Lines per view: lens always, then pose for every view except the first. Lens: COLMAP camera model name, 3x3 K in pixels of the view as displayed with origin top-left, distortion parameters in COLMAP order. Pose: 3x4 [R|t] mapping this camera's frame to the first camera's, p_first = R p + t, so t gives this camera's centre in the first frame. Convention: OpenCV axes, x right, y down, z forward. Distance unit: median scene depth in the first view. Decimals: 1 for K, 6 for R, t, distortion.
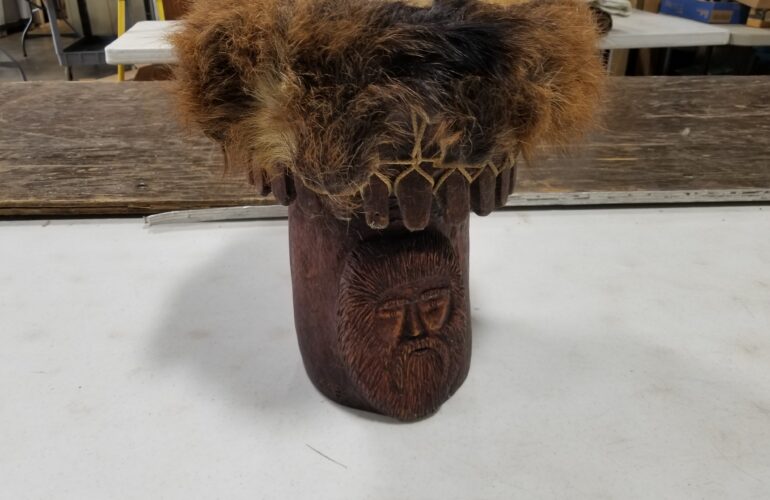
lens RADIAL K [[669.5, 0, 384.9], [0, 669.5, 208.6], [0, 0, 1]] dist [0.081431, -0.007705]
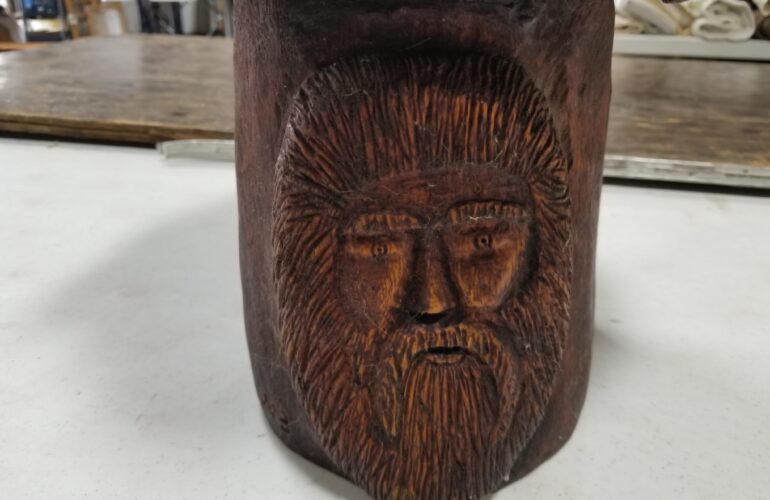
lens RADIAL K [[669.5, 0, 384.9], [0, 669.5, 208.6], [0, 0, 1]] dist [0.081431, -0.007705]
pose [[0.967482, 0.105040, -0.230099, 0.105161], [-0.117516, 0.992217, -0.041166, 0.144972], [0.223984, 0.066867, 0.972296, 0.584758]]
